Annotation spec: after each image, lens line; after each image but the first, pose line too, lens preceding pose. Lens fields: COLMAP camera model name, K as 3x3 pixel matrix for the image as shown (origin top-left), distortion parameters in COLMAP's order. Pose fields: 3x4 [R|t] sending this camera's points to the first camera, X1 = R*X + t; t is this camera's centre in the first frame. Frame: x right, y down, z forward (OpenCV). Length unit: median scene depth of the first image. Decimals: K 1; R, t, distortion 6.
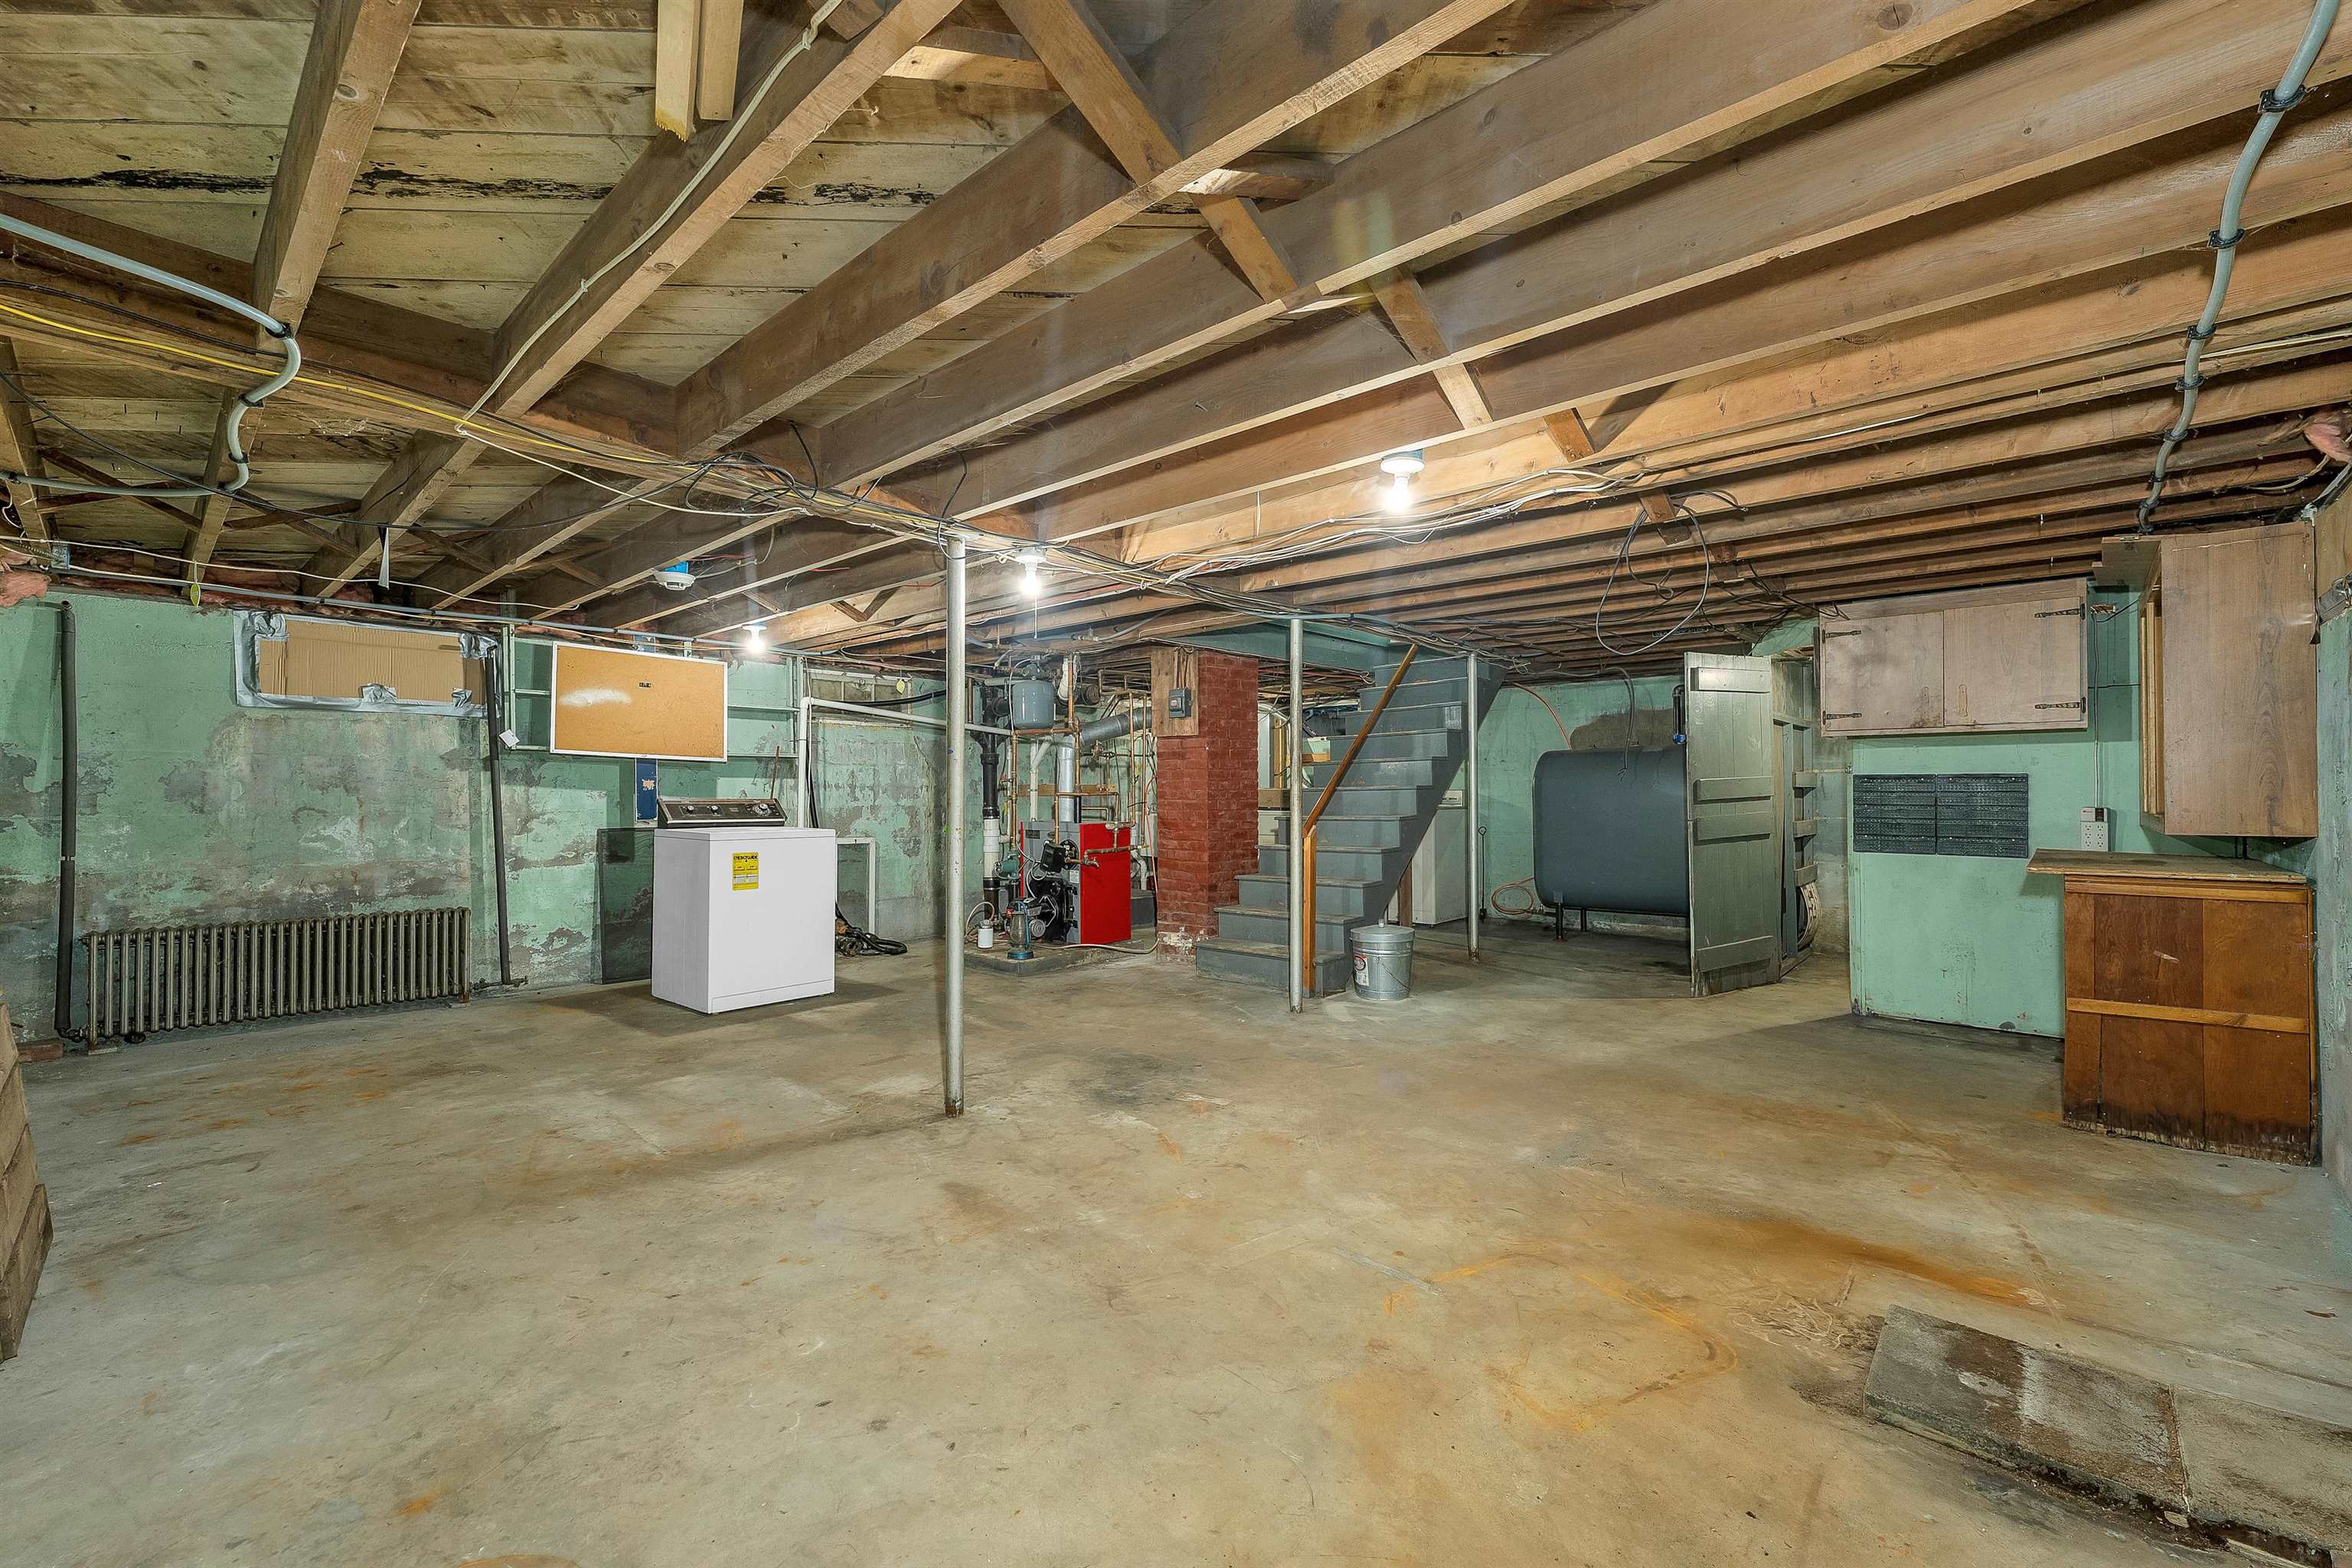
lens RADIAL K [[966.3, 0, 1177.8], [0, 966.3, 791.6], [0, 0, 1]] dist [0.003008, 0.000589]
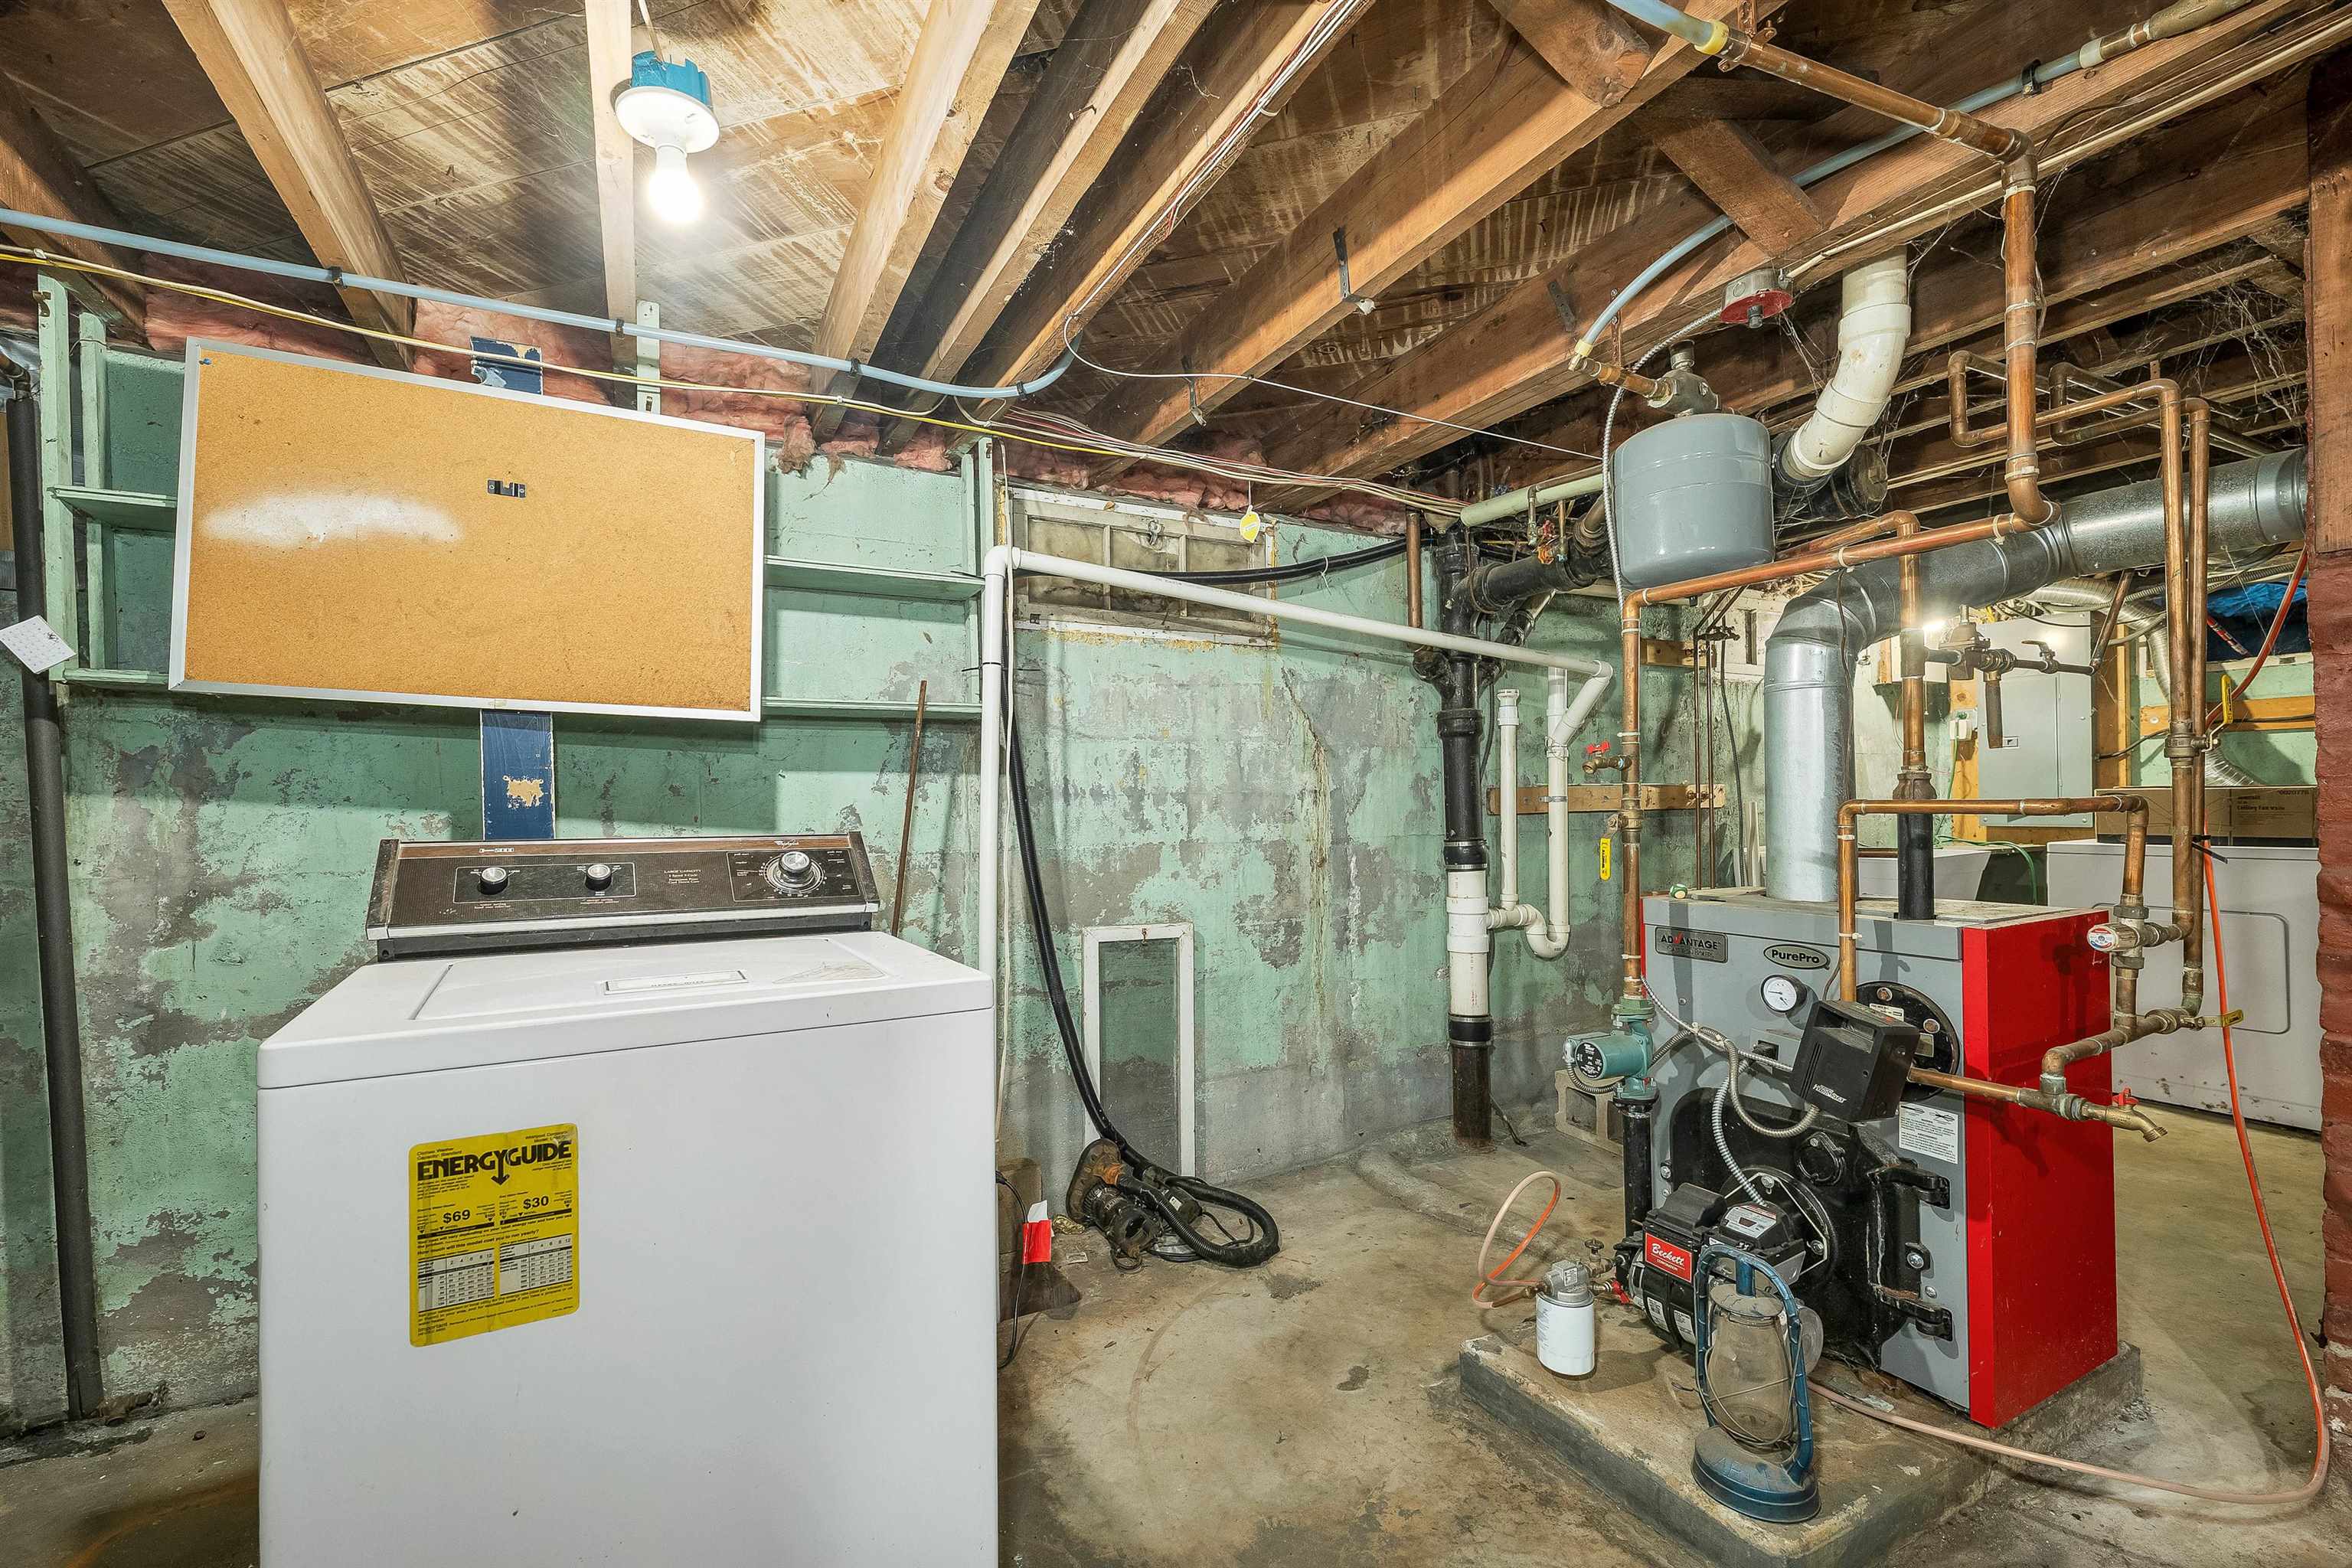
lens RADIAL K [[1004.0, 0, 1176.0], [0, 1004.0, 804.0], [0, 0, 1]] dist [0.000607, 0.000422]
pose [[0.941541, -0.012128, -0.336680, -0.232244], [0.011239, 0.999926, -0.004588, 0.001090], [0.336711, 0.000536, 0.941608, 0.785988]]
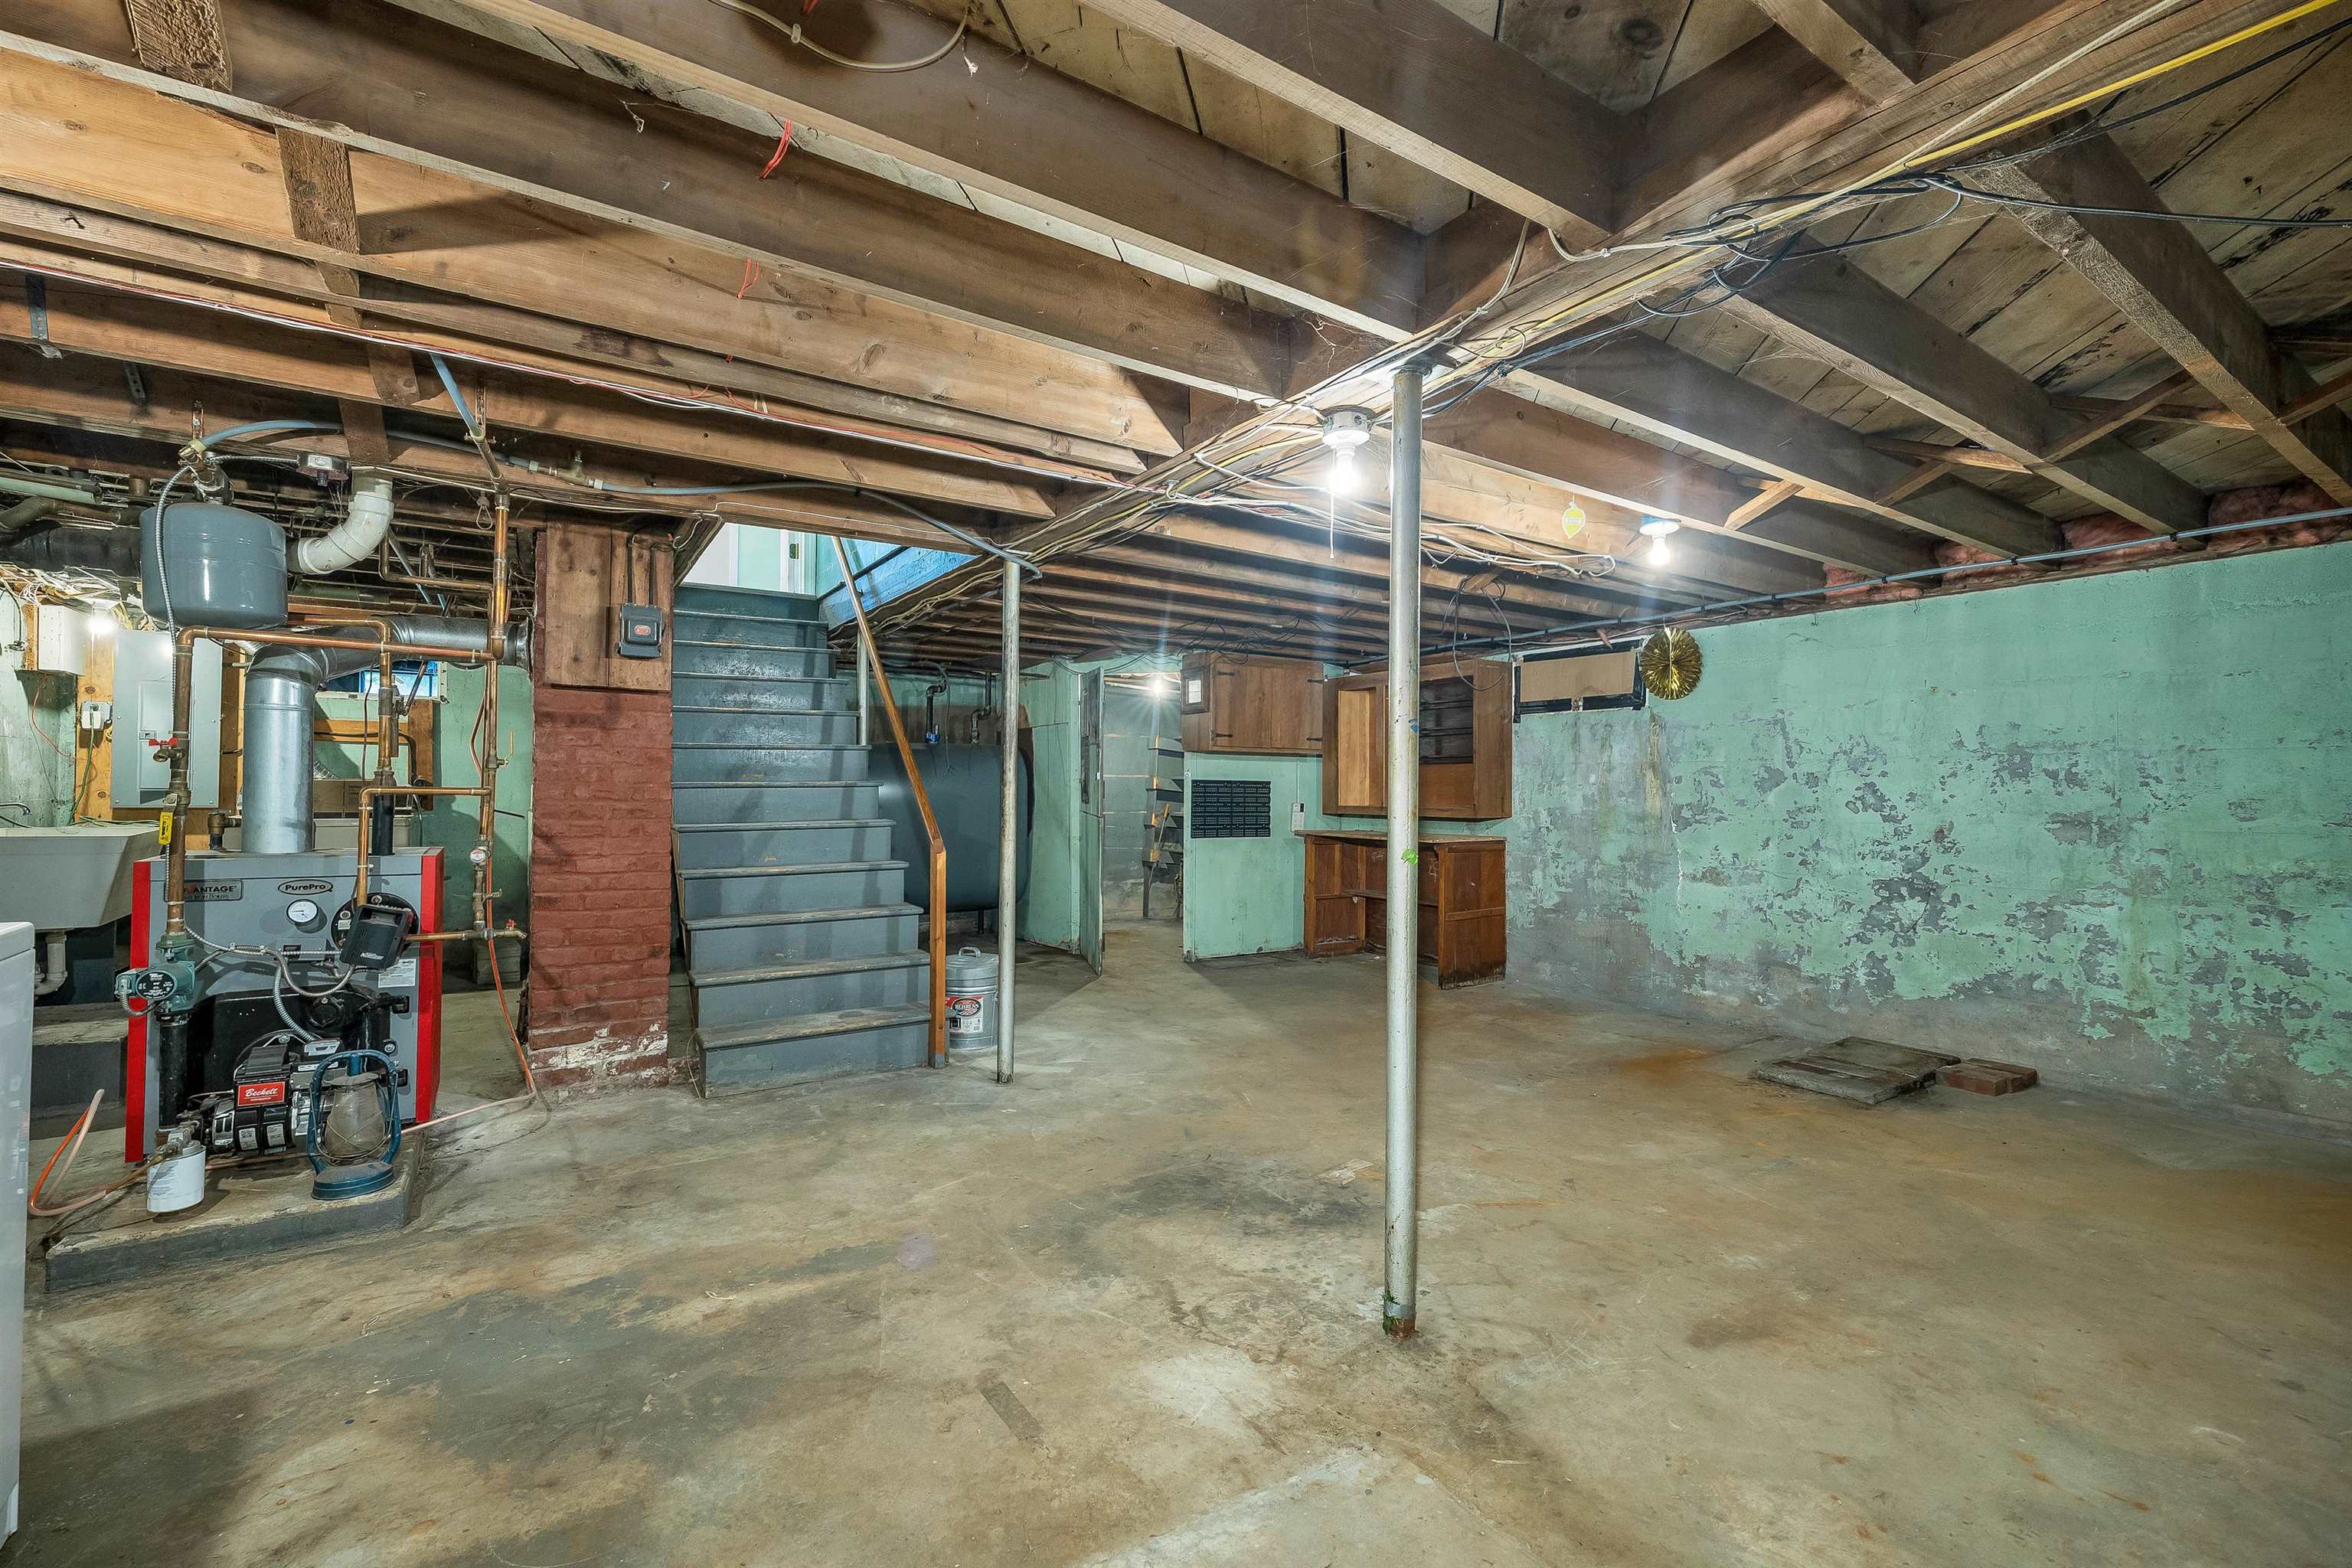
lens RADIAL K [[997.8, 0, 1174.4], [0, 997.8, 782.0], [0, 0, 1]] dist [0.001097, 0.000190]
pose [[0.246444, 0.011026, 0.969094, -0.539104], [-0.007158, 0.999929, -0.009556, 0.000660], [-0.969131, -0.004582, 0.246505, 0.612443]]
